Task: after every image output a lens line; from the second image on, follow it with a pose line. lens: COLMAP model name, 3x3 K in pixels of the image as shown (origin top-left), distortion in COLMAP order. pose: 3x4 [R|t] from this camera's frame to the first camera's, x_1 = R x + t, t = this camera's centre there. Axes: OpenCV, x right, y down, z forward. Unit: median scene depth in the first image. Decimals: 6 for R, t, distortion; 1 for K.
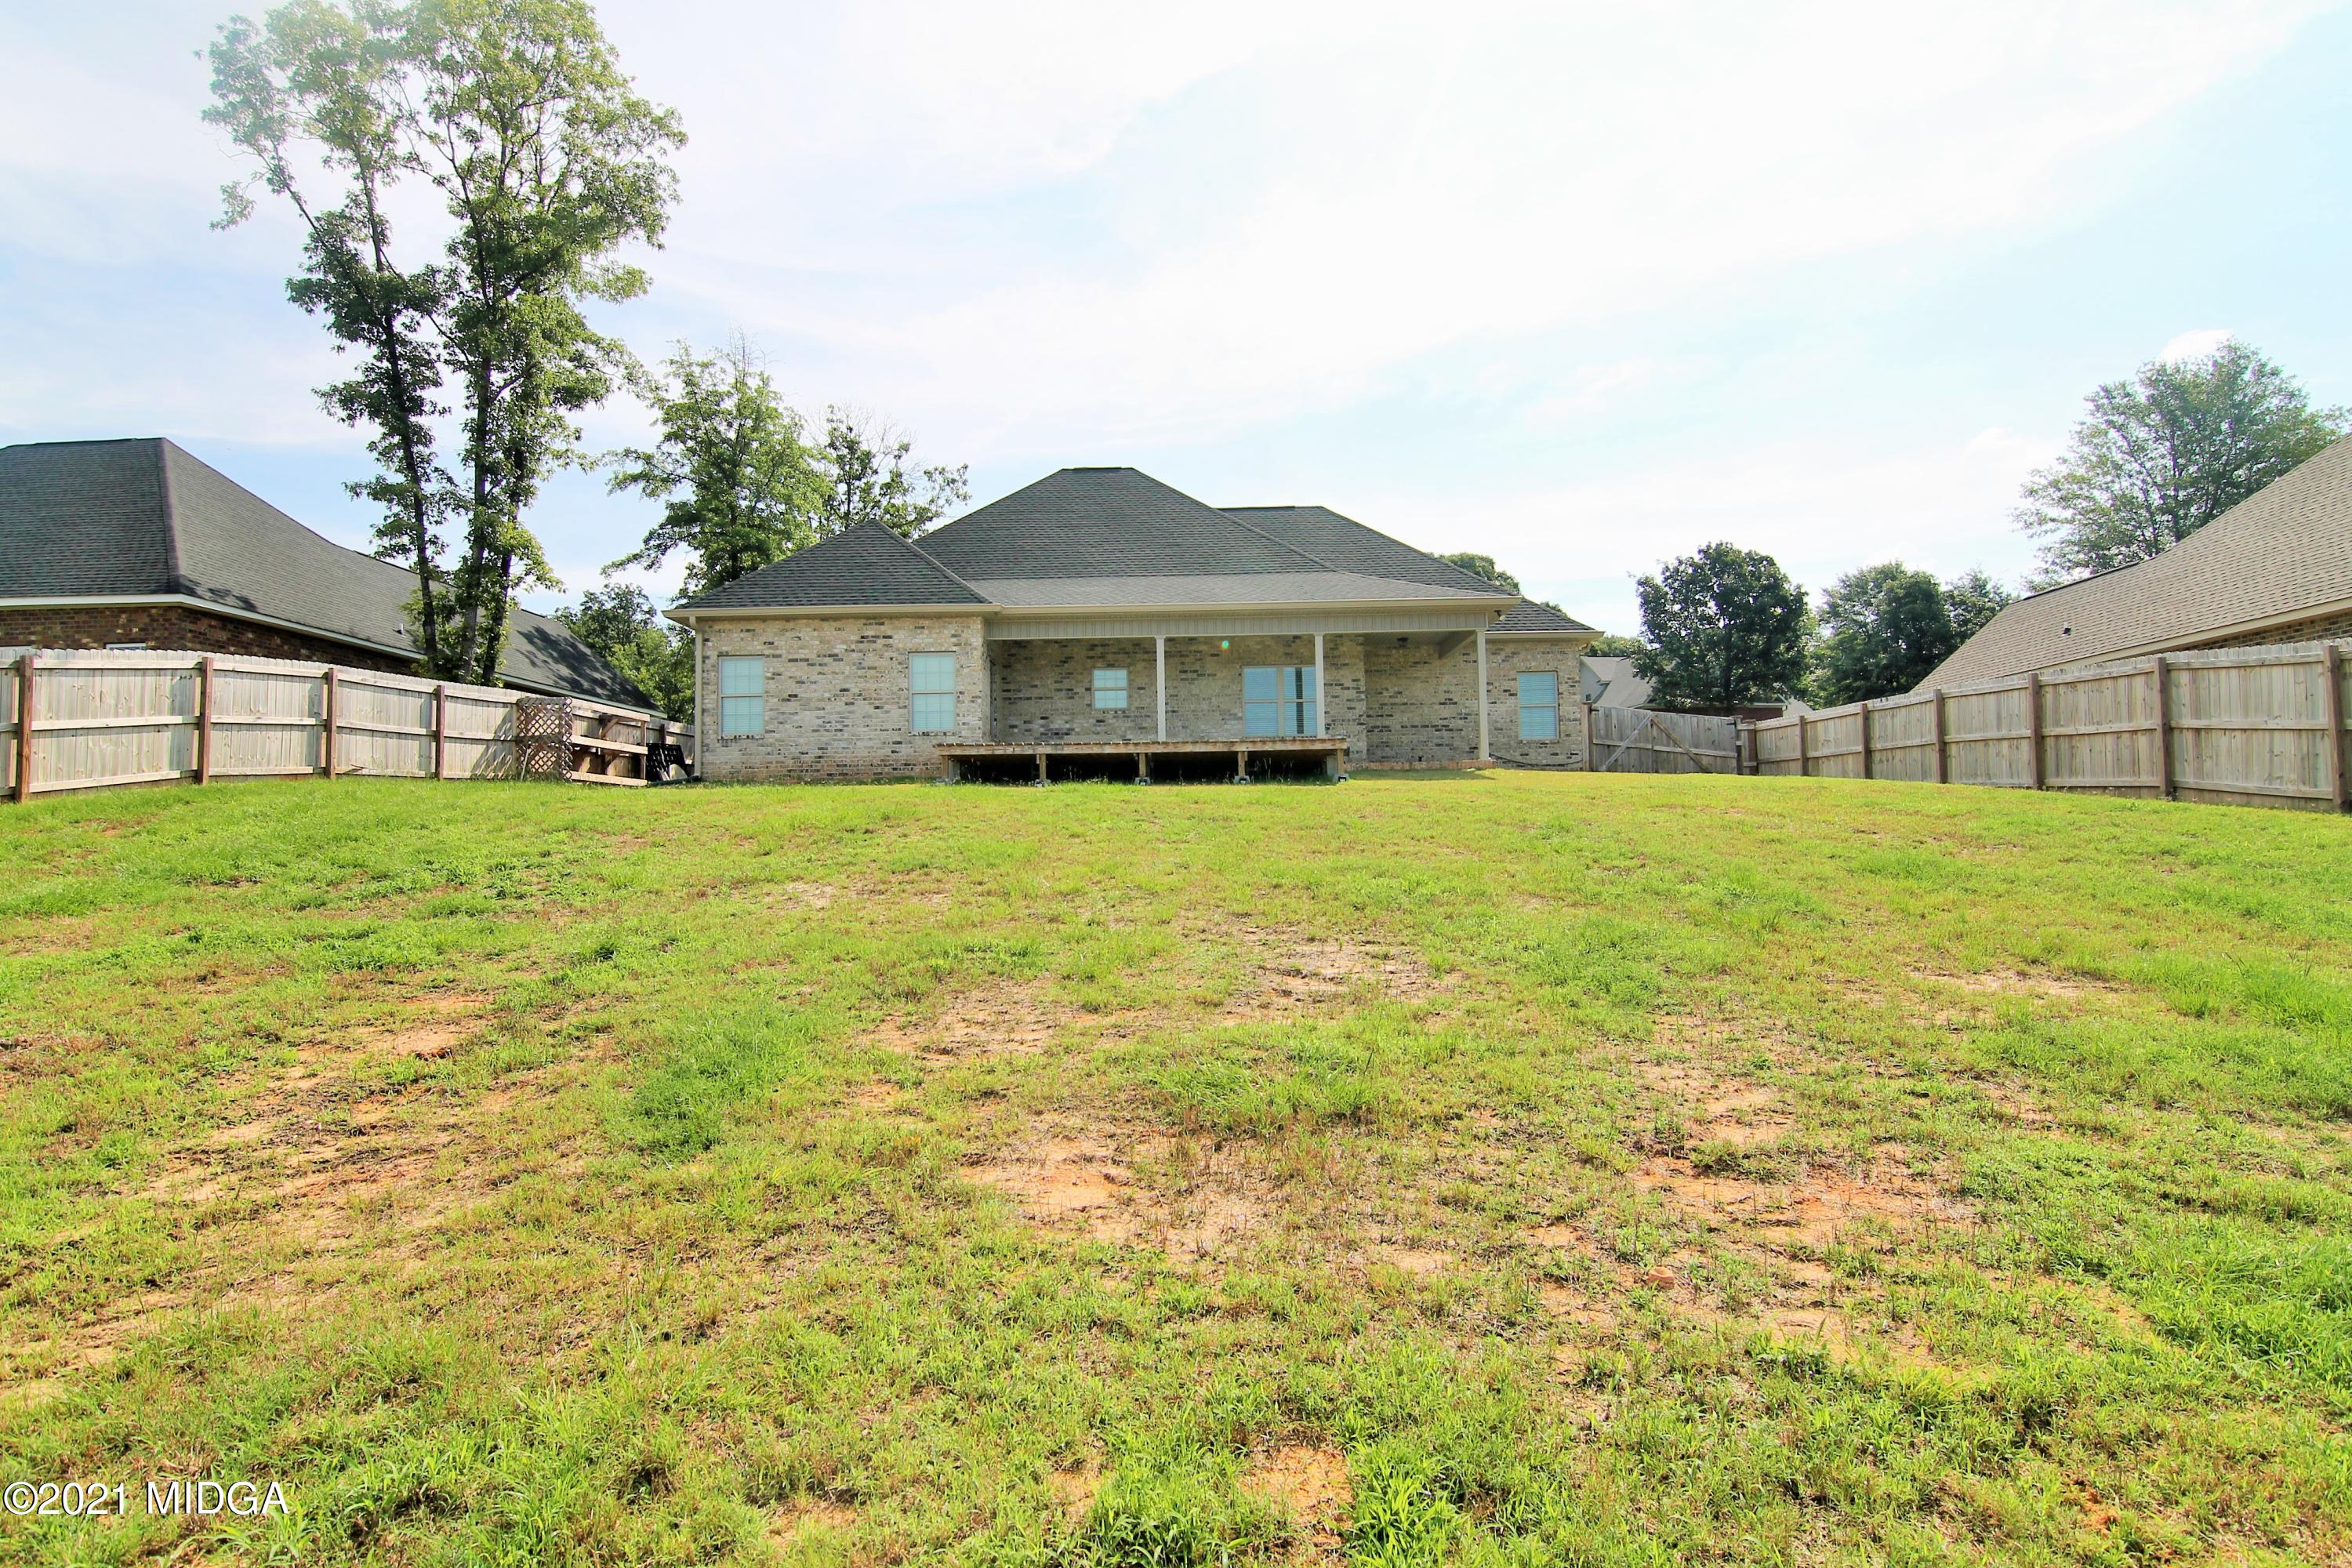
lens RADIAL K [[1203.9, 0, 1168.2], [0, 1203.9, 776.6], [0, 0, 1]] dist [0.000466, -0.016583]
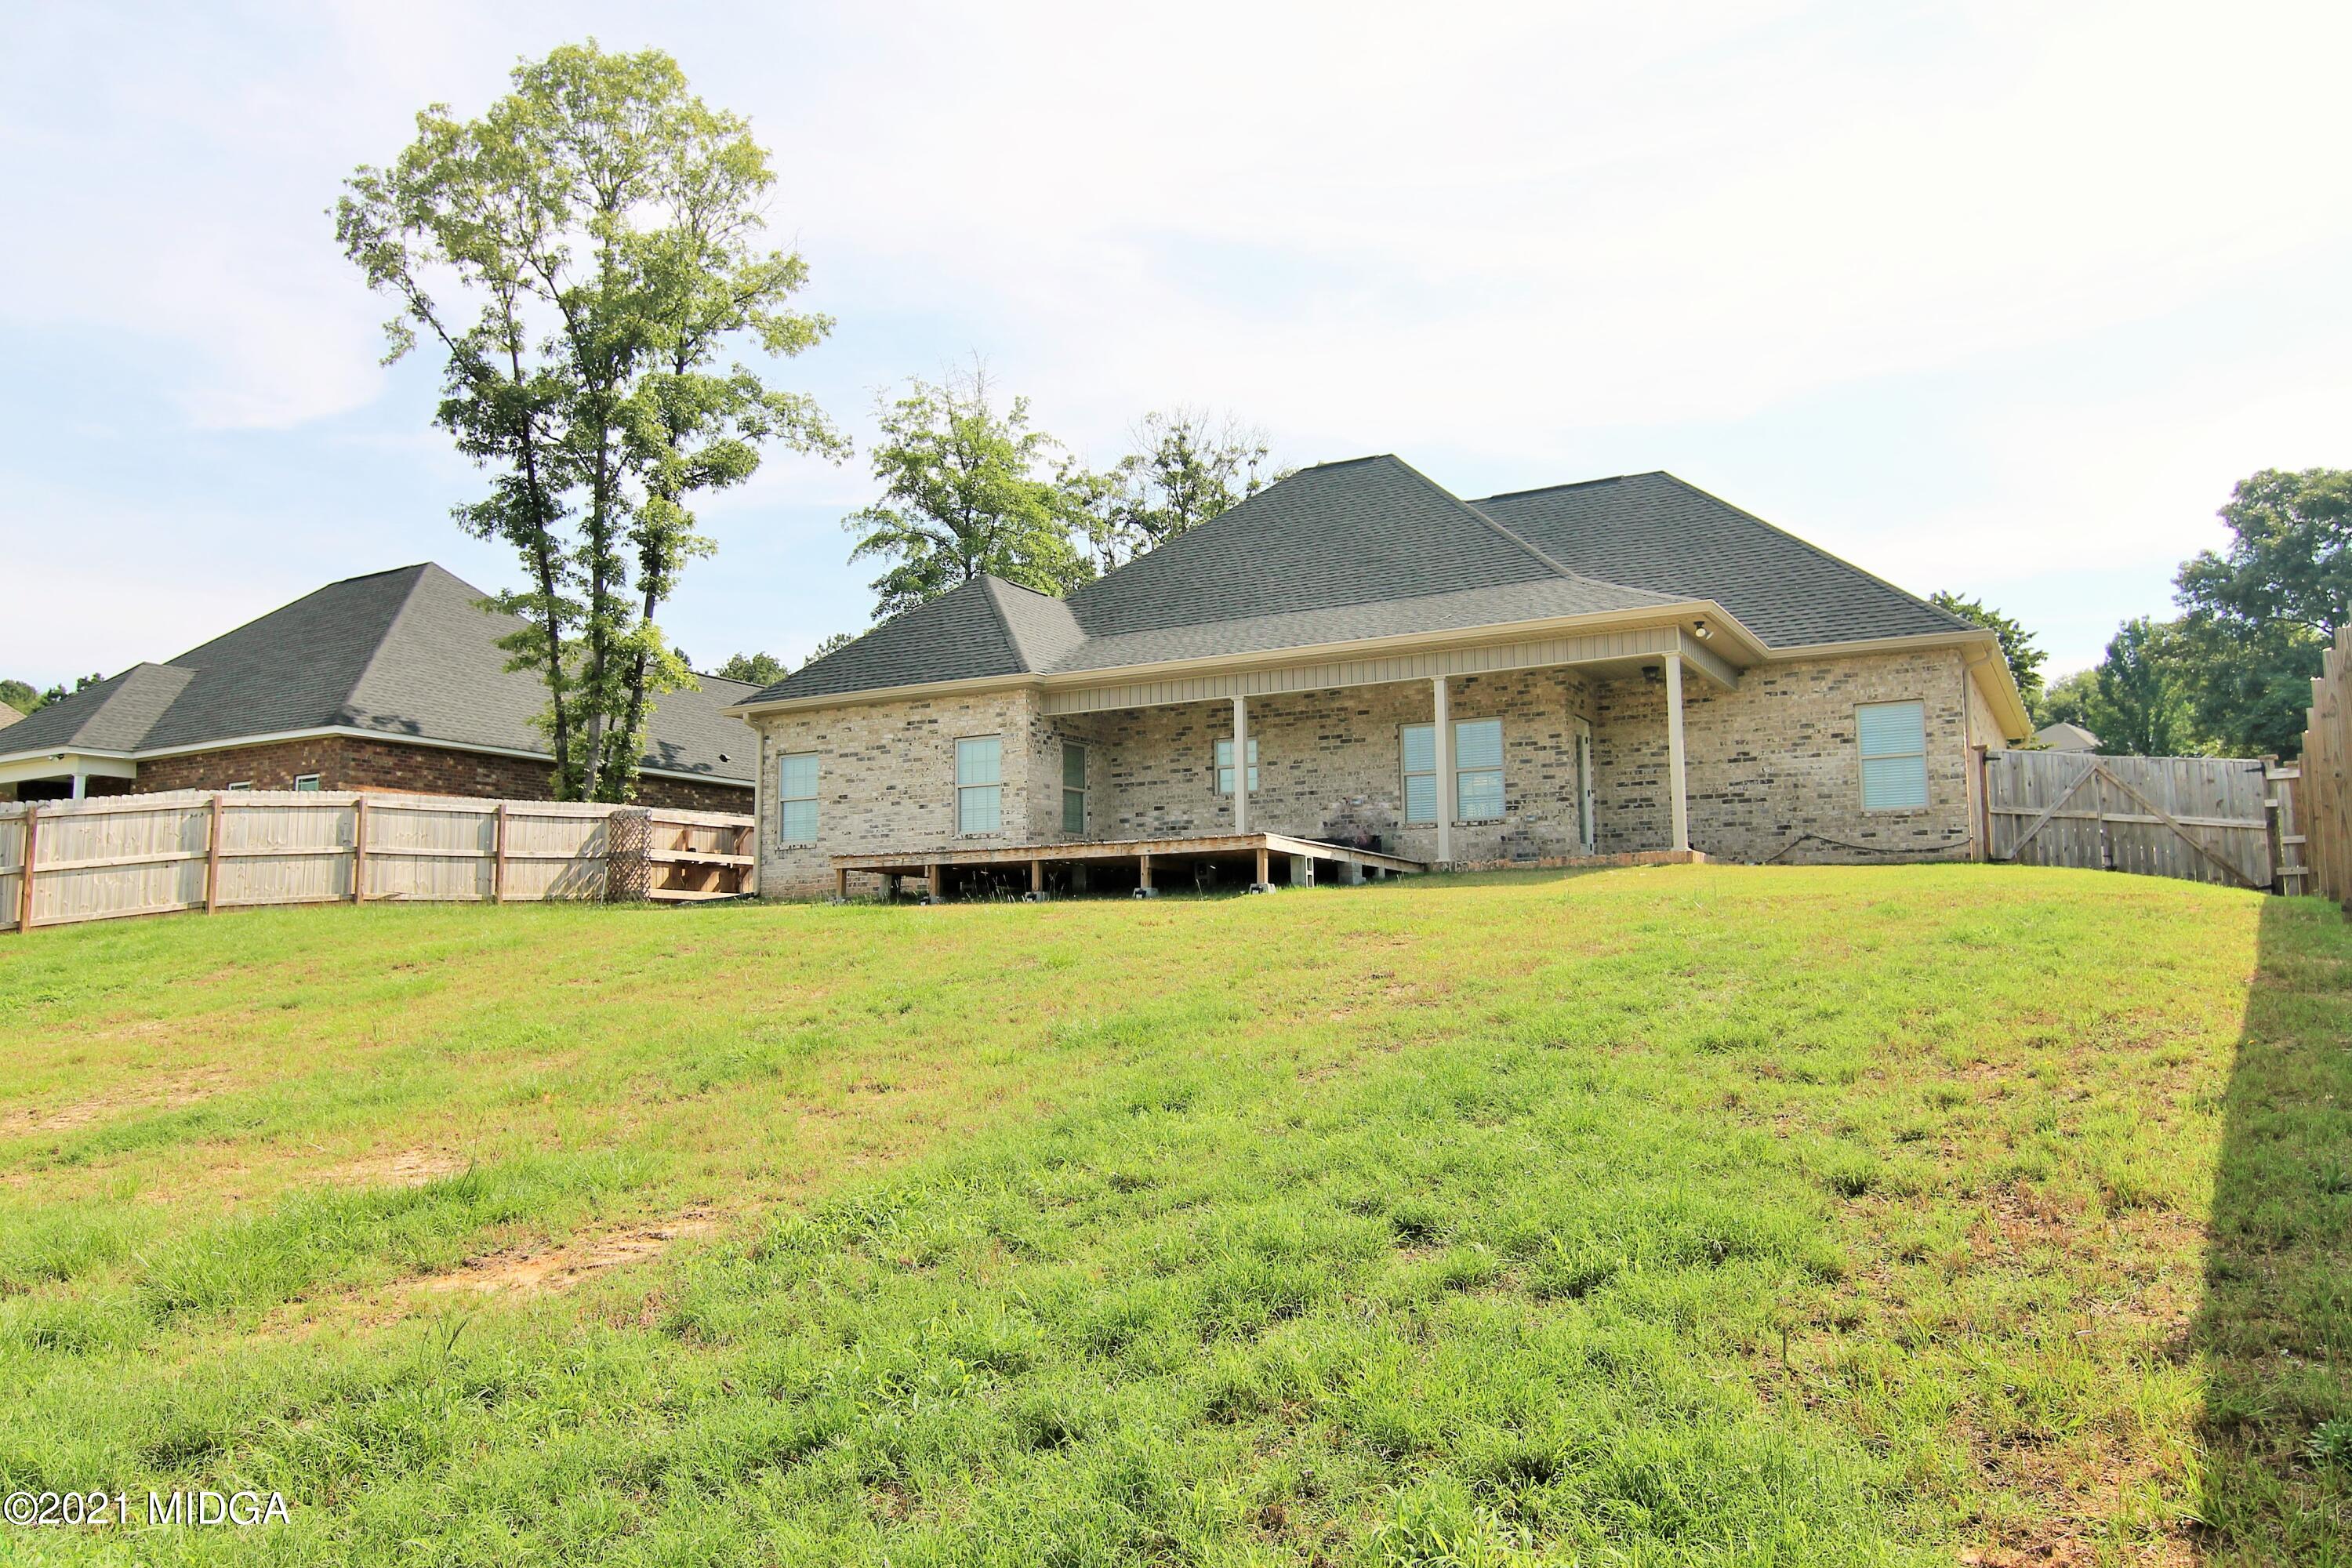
lens RADIAL K [[1711.2, 0, 1176.0], [0, 1711.2, 784.0], [0, 0, 1]] dist [-0.003300, -0.005414]
pose [[0.876412, -0.045176, -0.479439, 0.484027], [0.022441, 0.998340, -0.053047, -0.006641], [0.481039, 0.035732, 0.875971, 0.050432]]
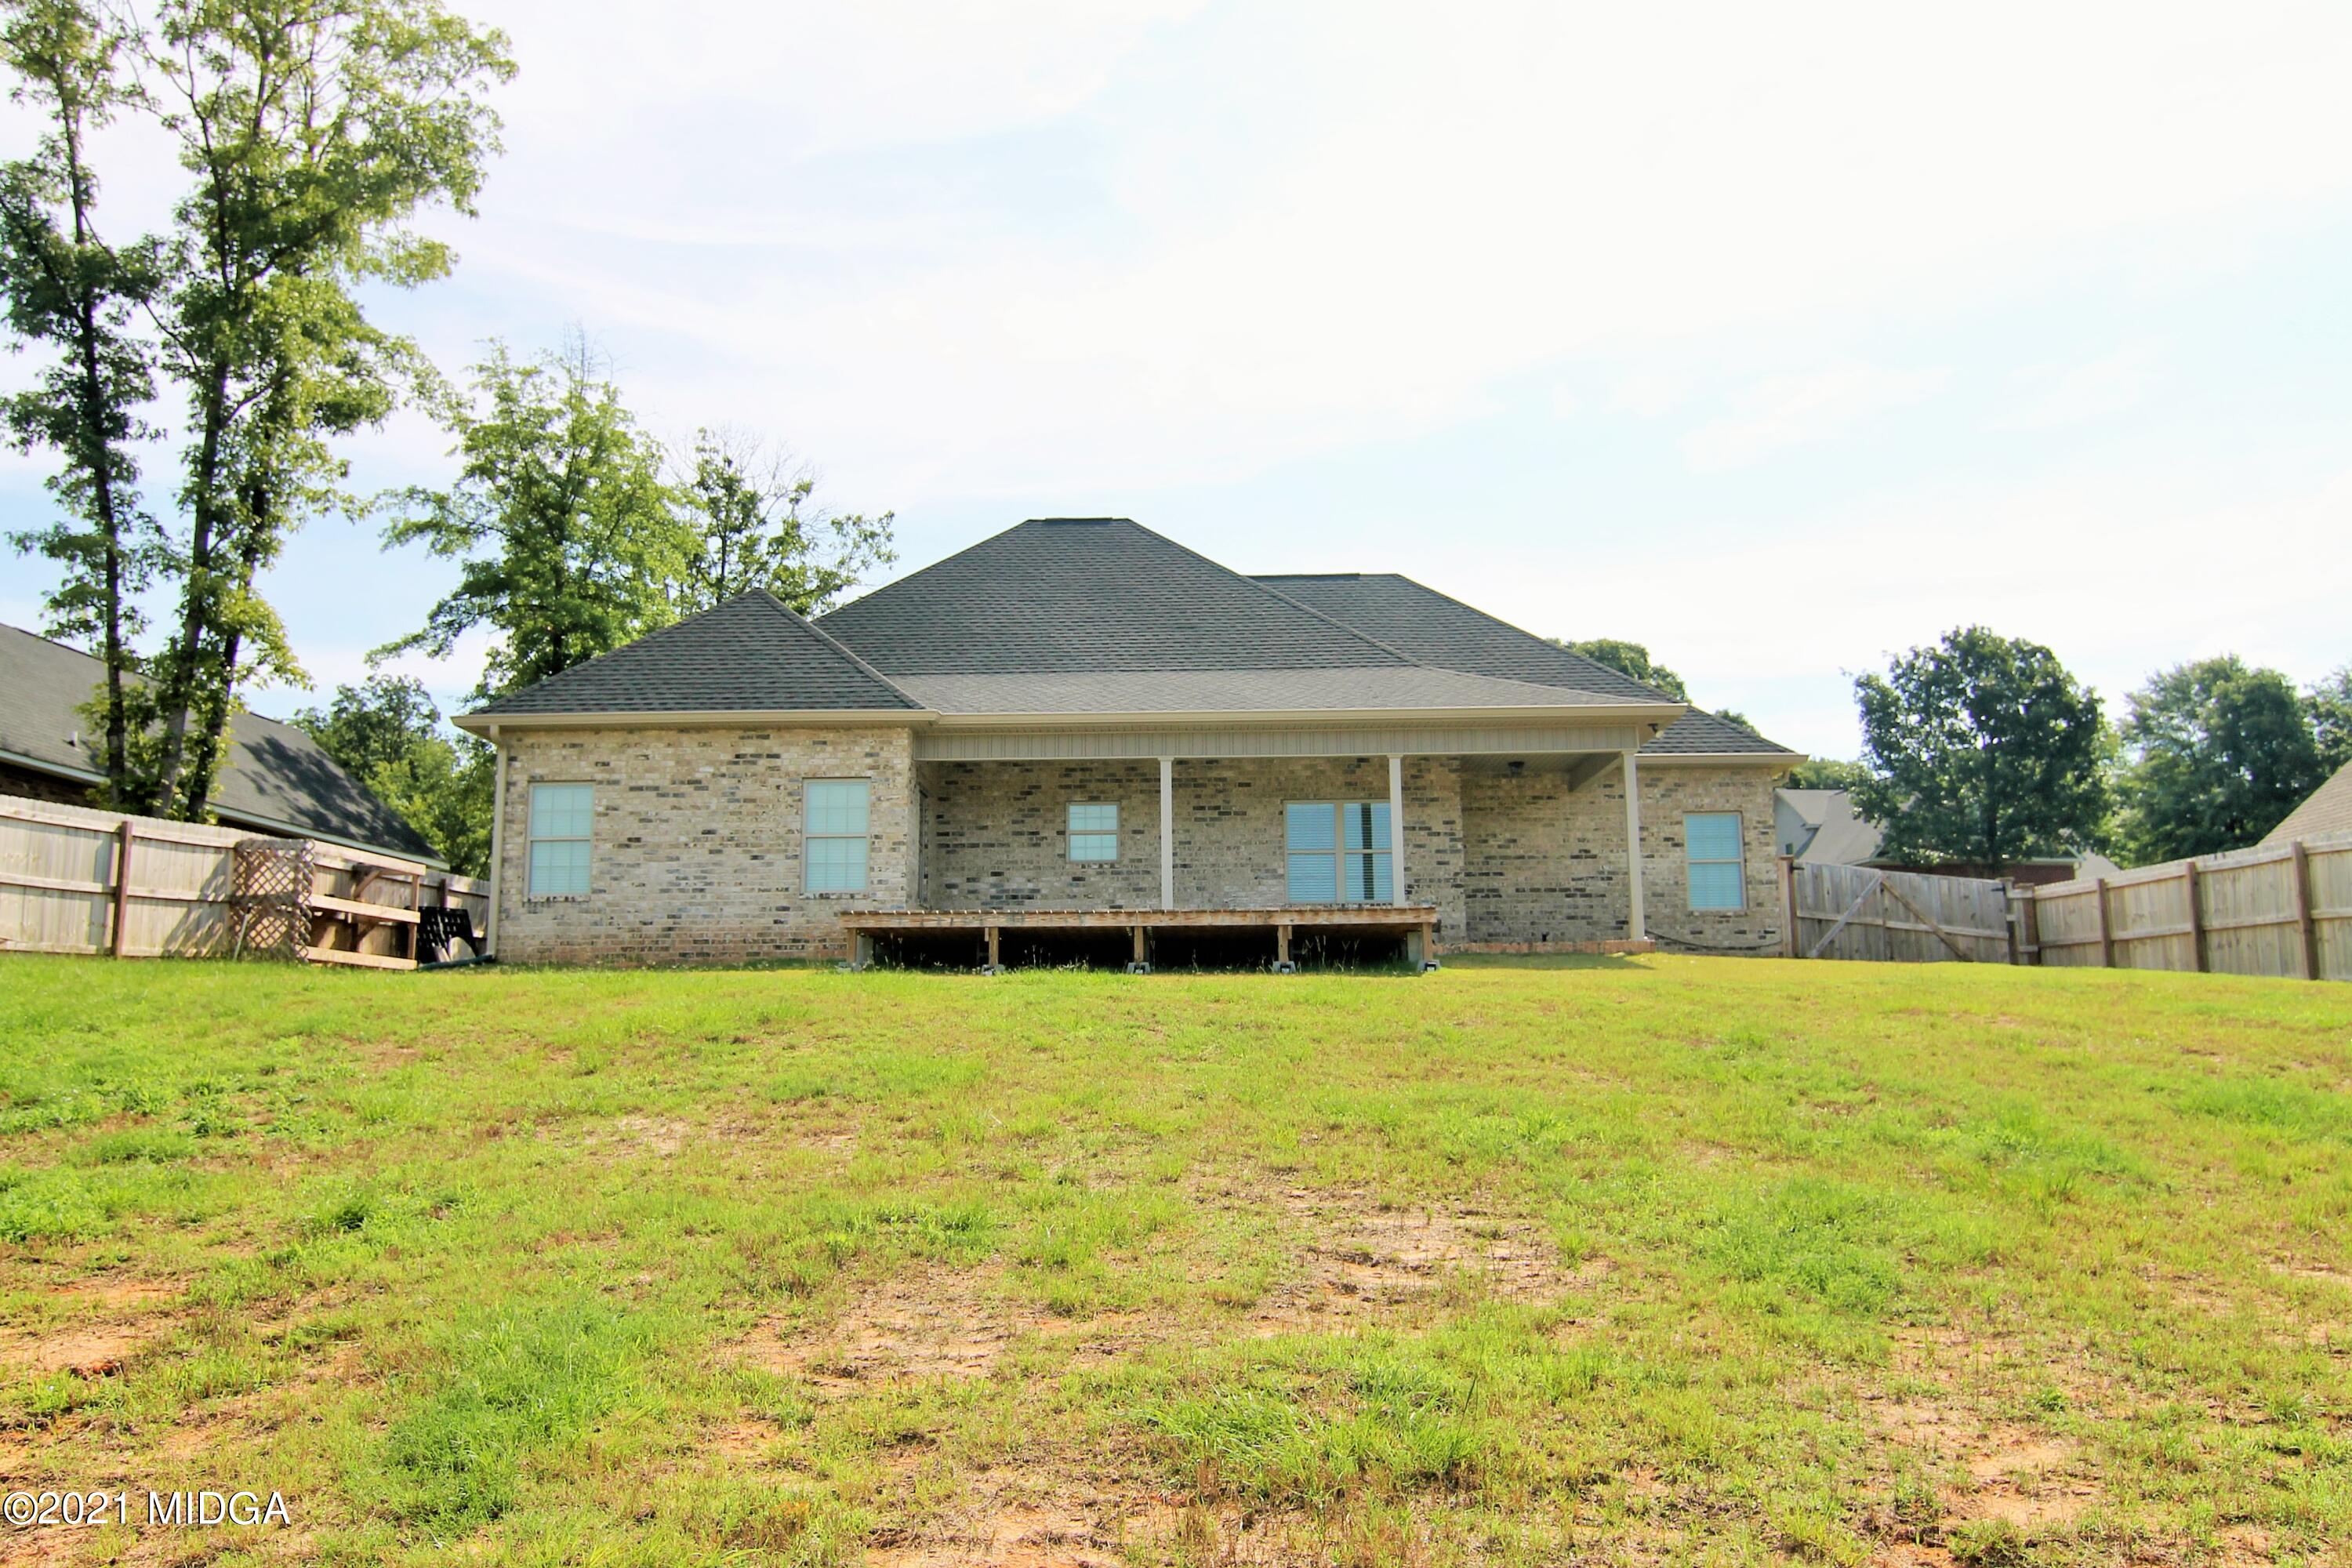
lens RADIAL K [[1754.2, 0, 1164.9], [0, 1754.2, 774.9], [0, 0, 1]] dist [0.002237, -0.015885]
pose [[0.999954, 0.006653, -0.006963, -0.000183], [-0.007345, 0.994491, -0.104564, -0.001034], [0.006229, 0.104610, 0.994494, -0.003794]]
